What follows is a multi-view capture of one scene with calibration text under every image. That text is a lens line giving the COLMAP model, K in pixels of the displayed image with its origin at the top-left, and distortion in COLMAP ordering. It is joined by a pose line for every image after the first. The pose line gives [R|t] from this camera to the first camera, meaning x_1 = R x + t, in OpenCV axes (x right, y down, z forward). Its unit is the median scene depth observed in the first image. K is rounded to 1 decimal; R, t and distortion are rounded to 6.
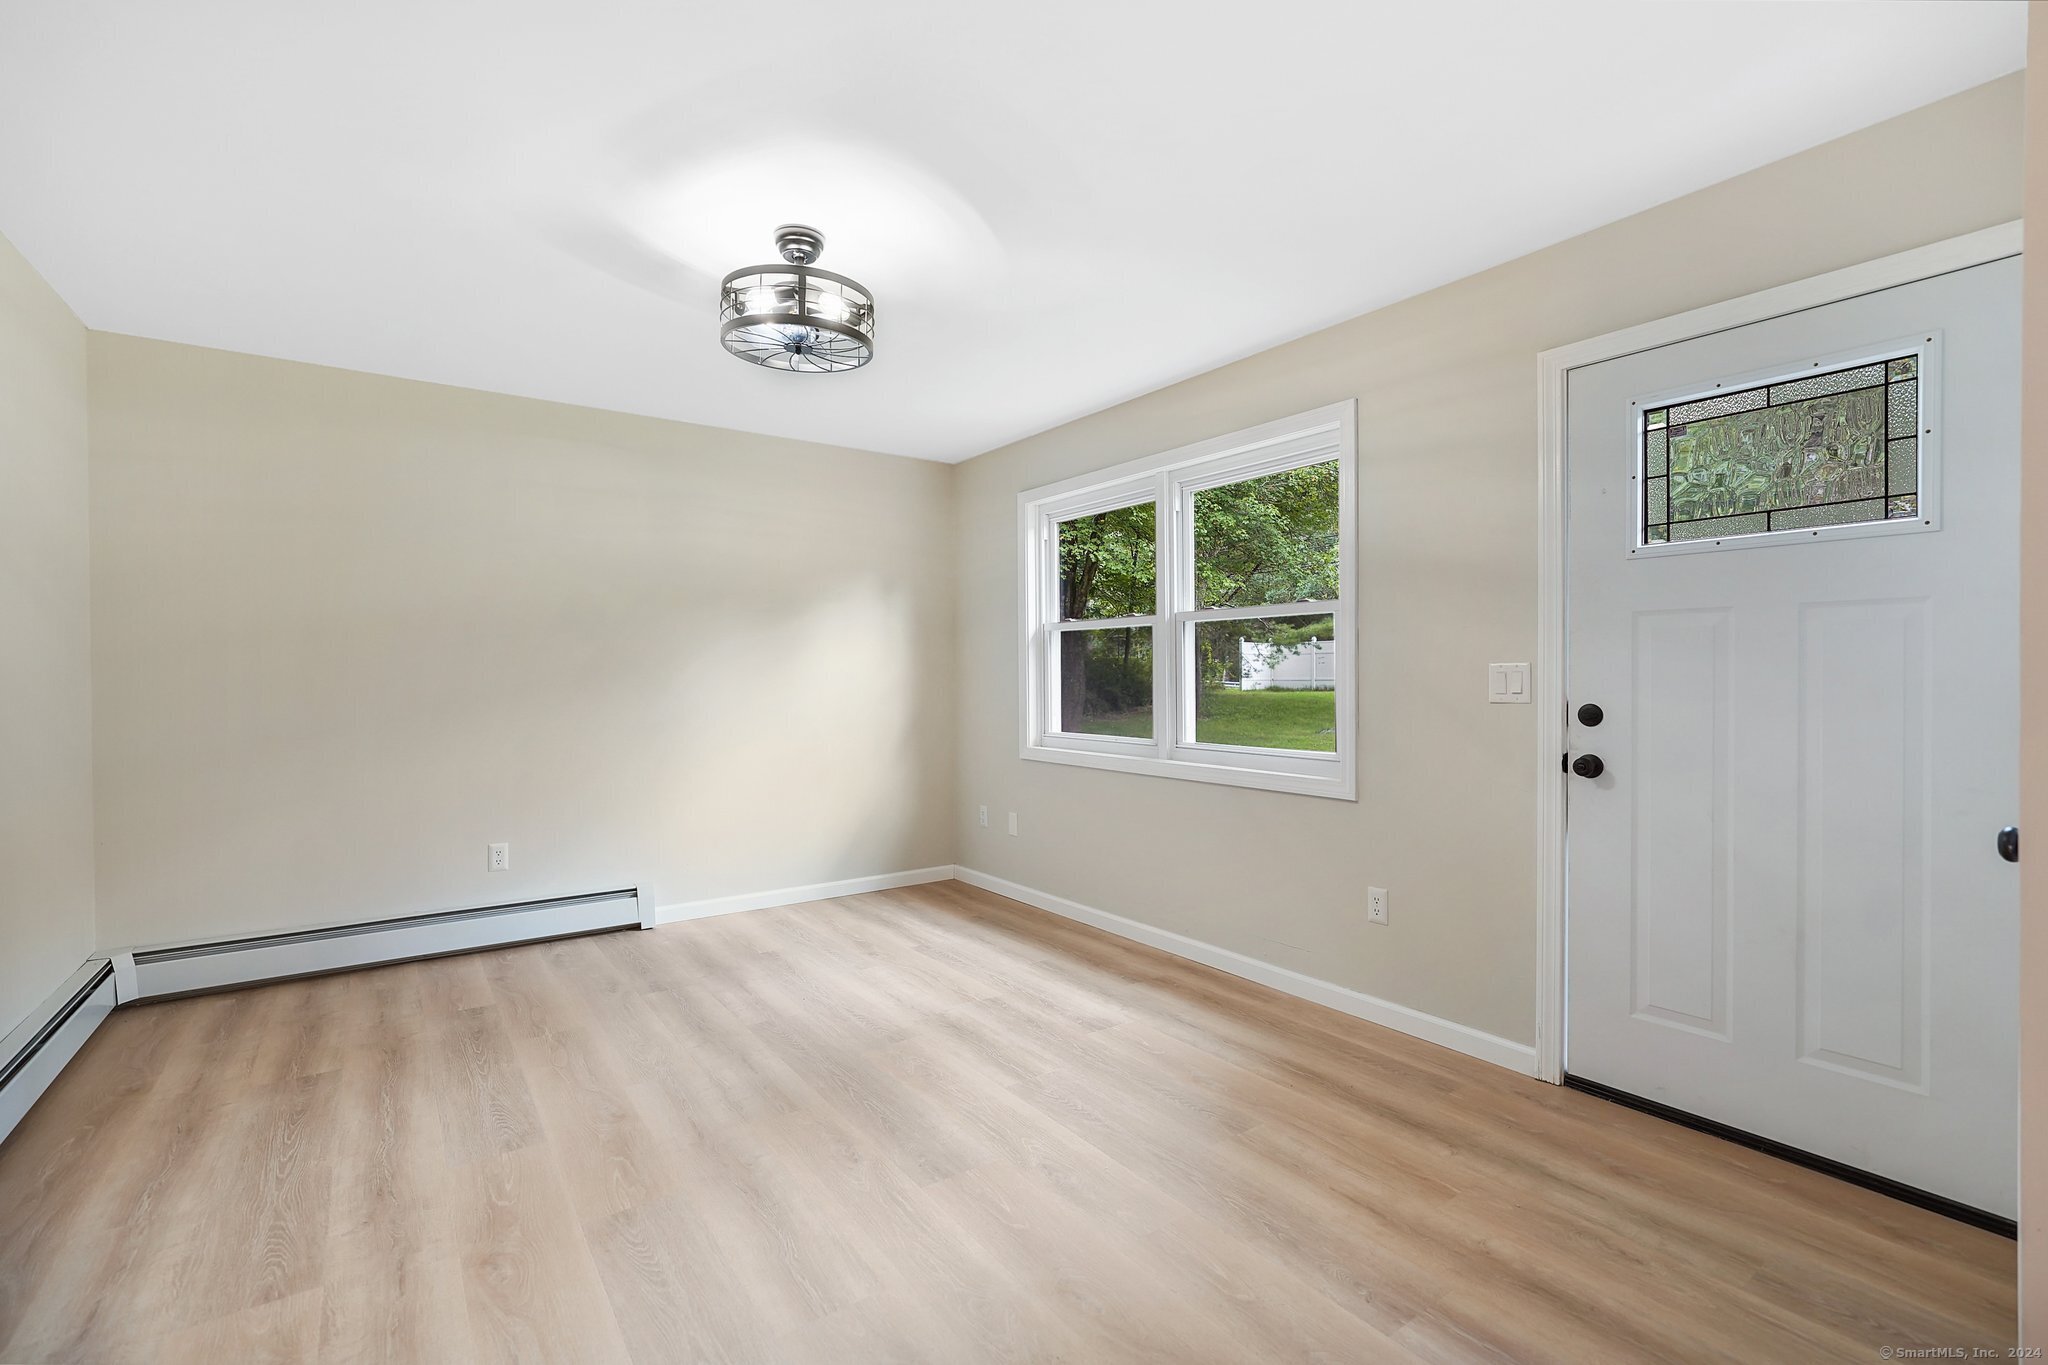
lens RADIAL K [[917.3, 0, 1039.4], [0, 917.3, 673.5], [0, 0, 1]] dist [0.007339, -0.000117]
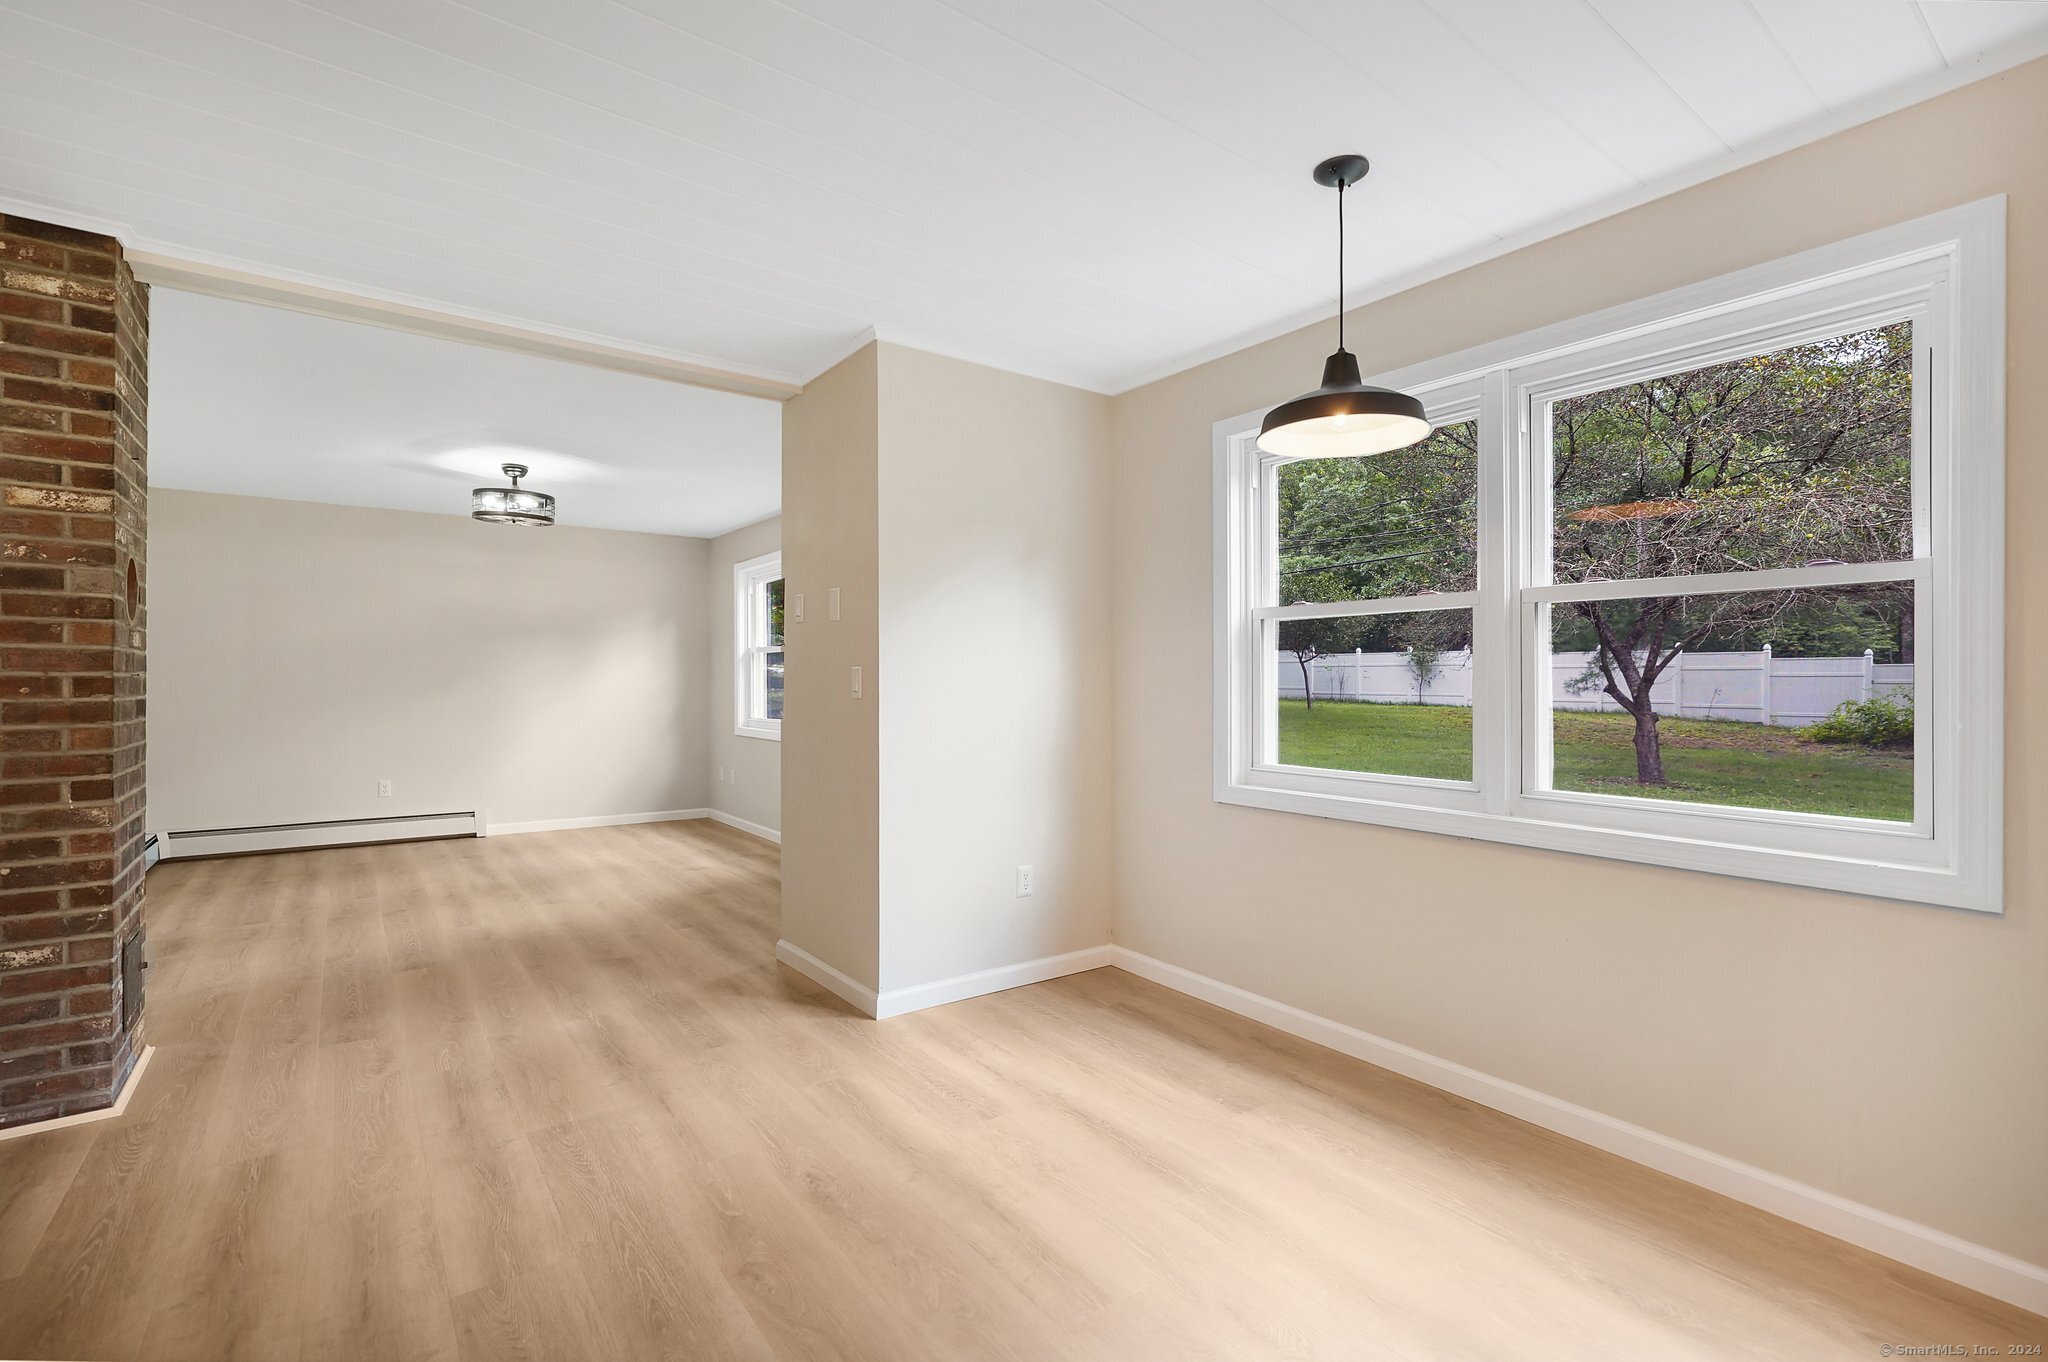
lens RADIAL K [[917.3, 0, 1015.7], [0, 917.3, 690.1], [0, 0, 1]] dist [0.007339, -0.000117]
pose [[0.999954, 0.009208, -0.002583, 0.015910], [-0.009157, 0.999772, 0.019306, -0.000540], [0.002760, -0.019281, 0.999810, -0.018615]]
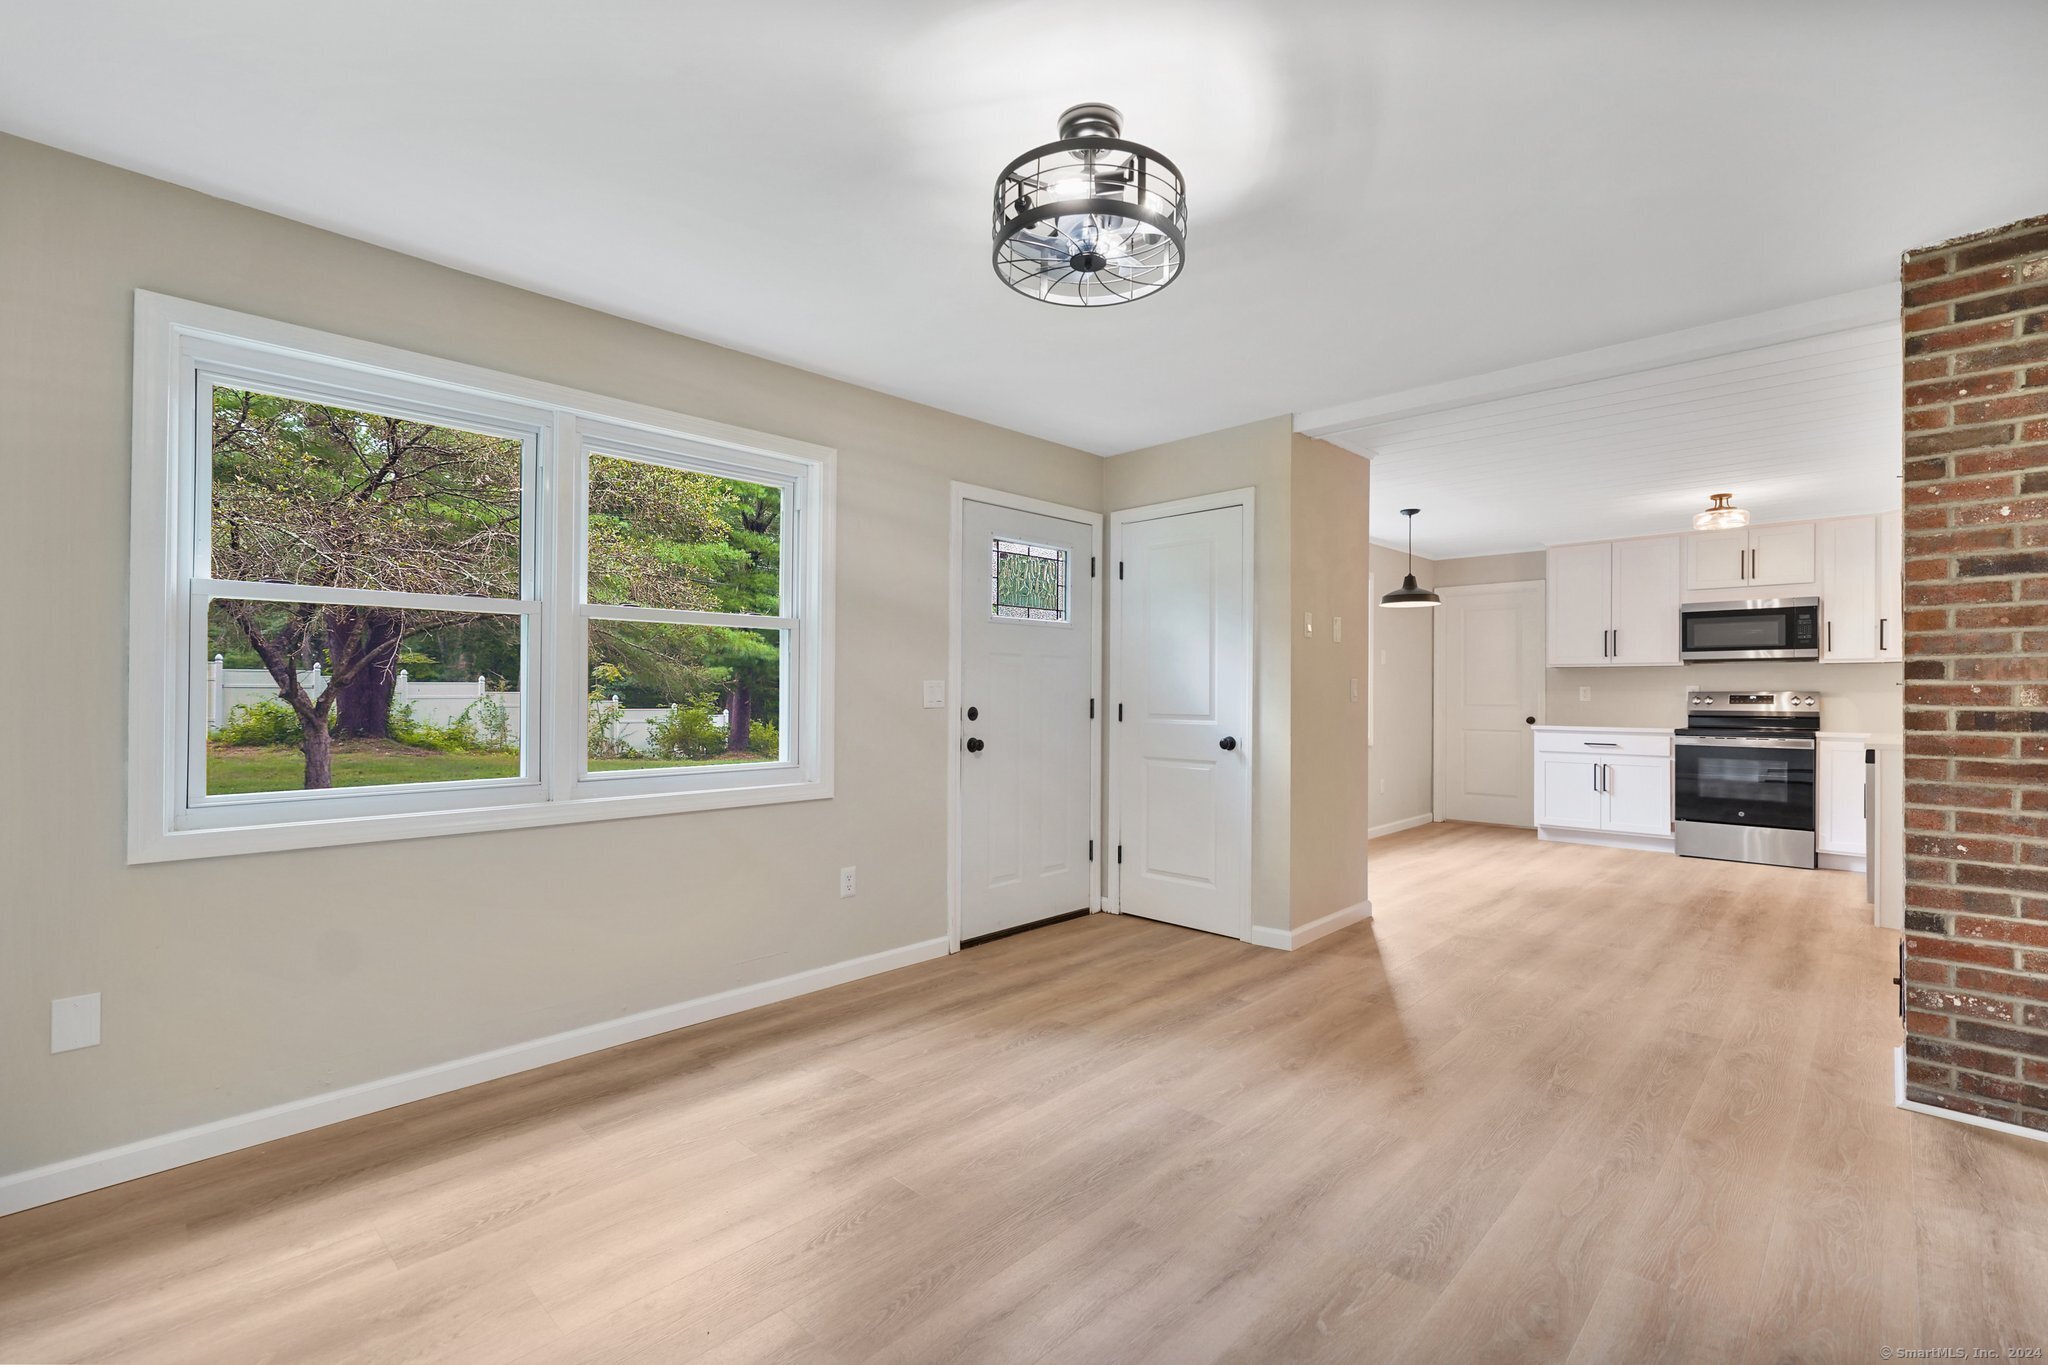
lens RADIAL K [[917.3, 0, 1006.5], [0, 917.3, 682.6], [0, 0, 1]] dist [0.007339, -0.000117]
pose [[-0.167019, 0.014748, 0.985843, -1.083949], [-0.003795, 0.999871, -0.015601, 0.015392], [-0.985946, -0.006347, -0.166941, 1.288272]]
